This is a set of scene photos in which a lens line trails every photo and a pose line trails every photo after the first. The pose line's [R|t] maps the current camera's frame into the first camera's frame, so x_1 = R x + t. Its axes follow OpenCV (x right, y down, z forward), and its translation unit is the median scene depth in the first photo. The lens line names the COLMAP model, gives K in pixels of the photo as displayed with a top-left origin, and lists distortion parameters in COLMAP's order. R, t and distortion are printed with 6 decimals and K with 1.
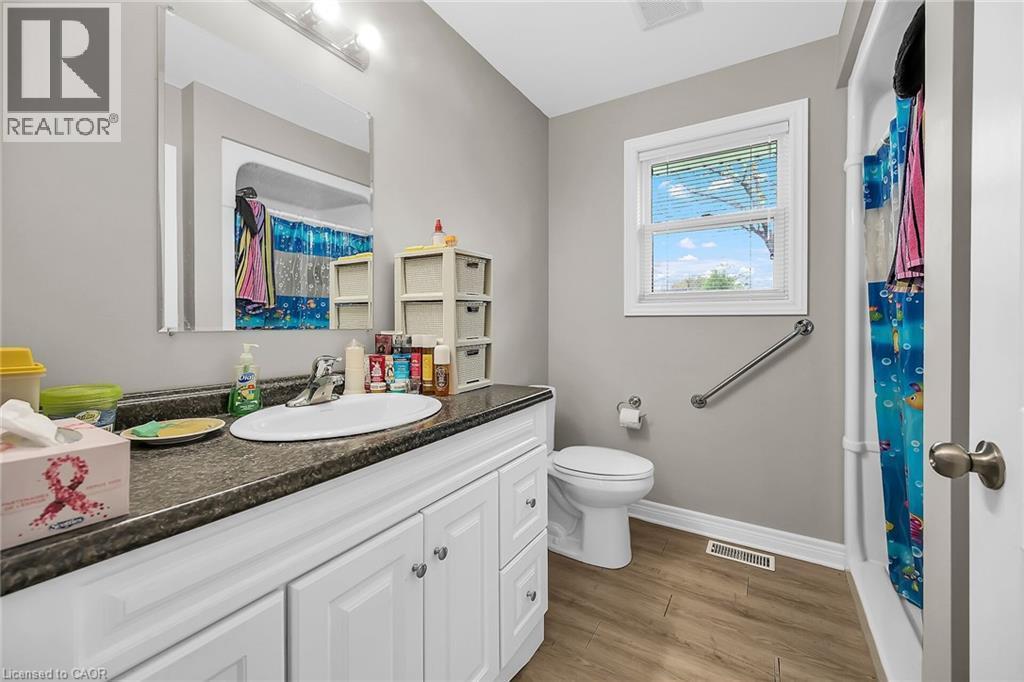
lens RADIAL K [[413.7, 0, 522.0], [0, 413.7, 326.1], [0, 0, 1]] dist [-0.003465, 0.000176]
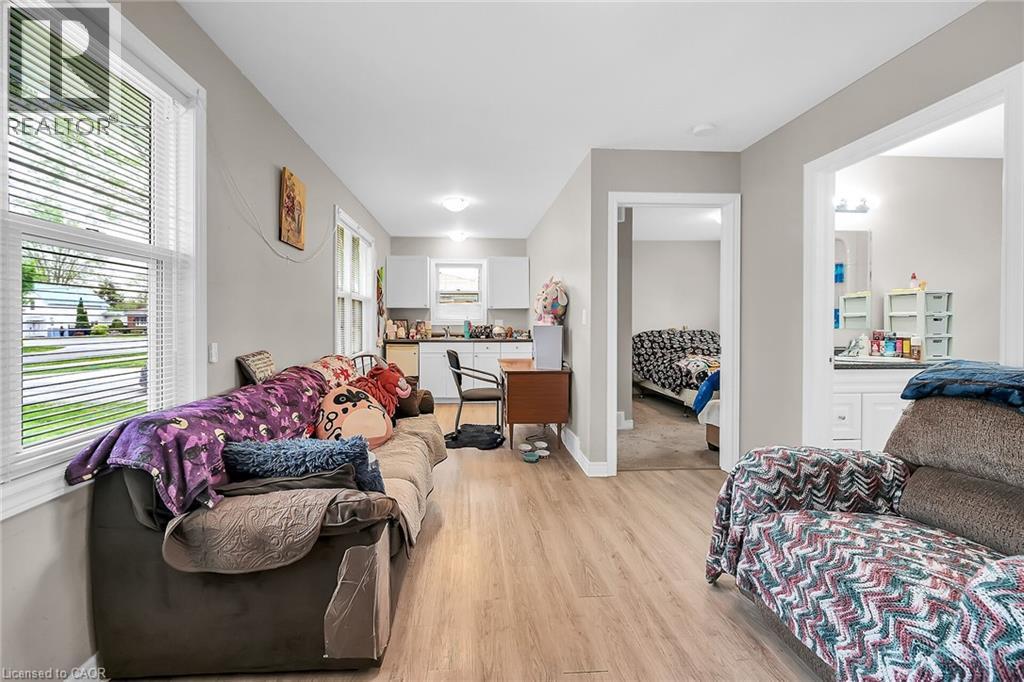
lens RADIAL K [[413.7, 0, 486.2], [0, 413.7, 326.0], [0, 0, 1]] dist [-0.003465, 0.000176]
pose [[0.545427, 0.003179, -0.838152, 0.369379], [-0.007037, 0.999975, -0.000786, 0.007348], [0.838129, 0.006327, 0.545436, -1.961642]]
